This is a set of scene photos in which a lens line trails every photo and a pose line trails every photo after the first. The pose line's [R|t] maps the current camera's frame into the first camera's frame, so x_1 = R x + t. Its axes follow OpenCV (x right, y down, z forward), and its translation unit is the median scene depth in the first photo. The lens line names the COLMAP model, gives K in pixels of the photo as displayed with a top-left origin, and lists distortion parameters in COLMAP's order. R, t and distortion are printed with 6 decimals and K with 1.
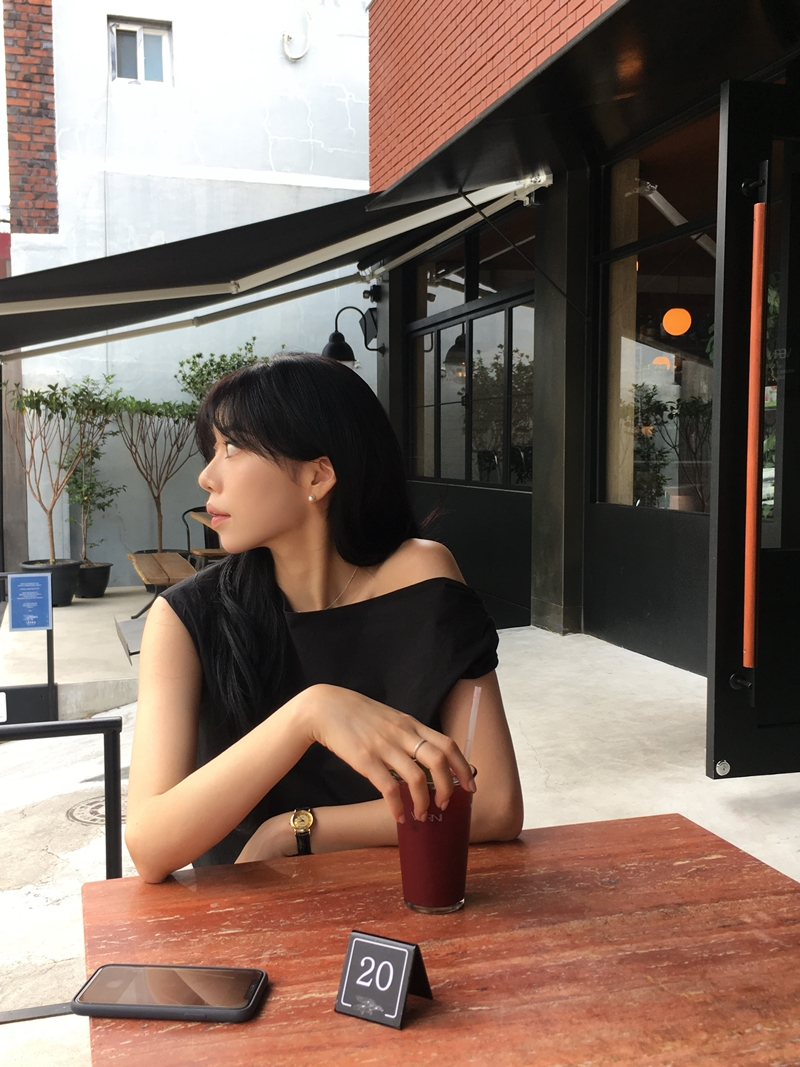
lens RADIAL K [[1116.0, 0, 402.0], [0, 1116.0, 536.0], [0, 0, 1]] dist [0.056230, -0.028988]
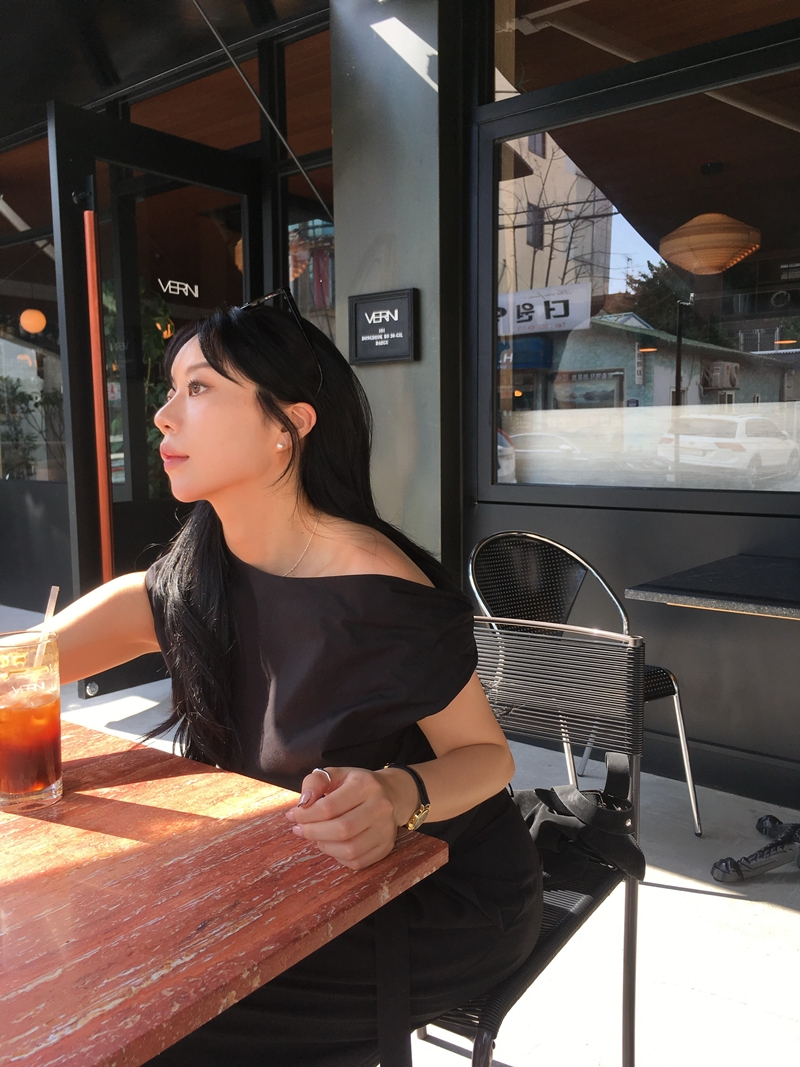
lens RADIAL K [[906.2, 0, 403.9], [0, 906.2, 534.3], [0, 0, 1]] dist [0.082519, -0.110657]
pose [[0.820384, -0.068238, 0.567727, 0.009154], [0.053861, 0.997661, 0.042083, 0.011453], [-0.569271, -0.003945, 0.822141, 0.007141]]
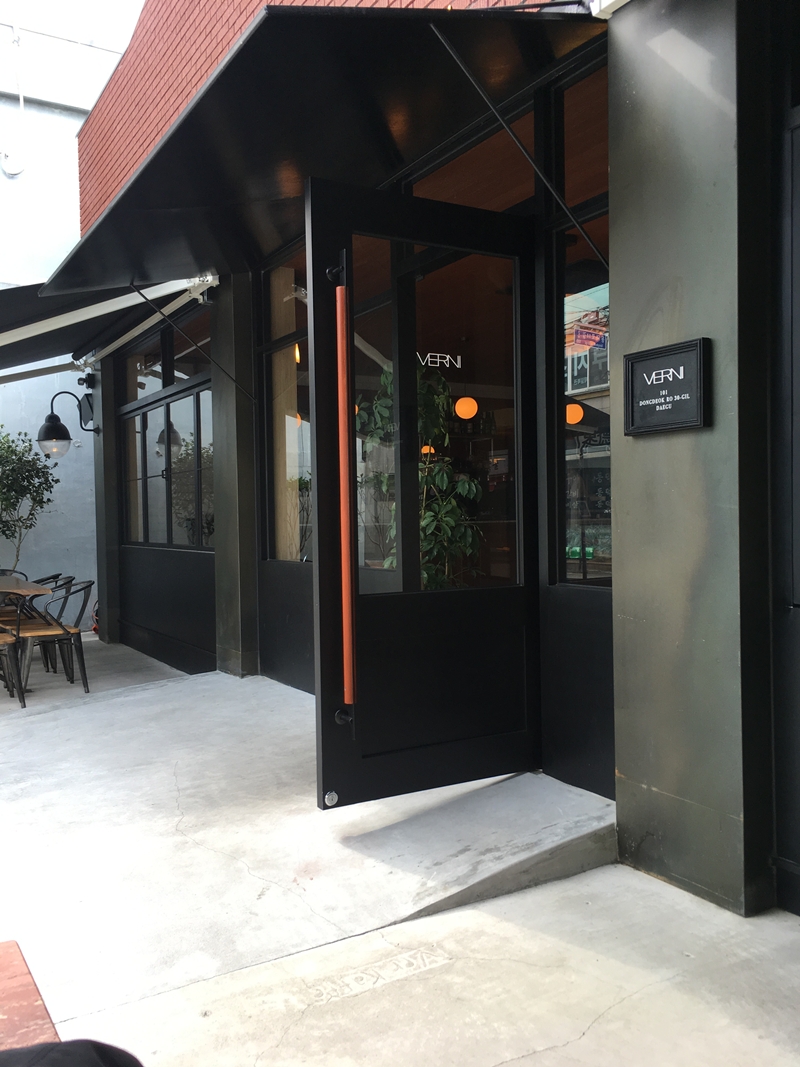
lens RADIAL K [[905.0, 0, 403.2], [0, 905.0, 534.6], [0, 0, 1]] dist [0.080209, -0.104173]
pose [[0.967734, -0.018589, 0.251287, 0.077156], [0.034142, 0.997751, -0.057677, 0.003088], [-0.249650, 0.064395, 0.966193, 0.066250]]
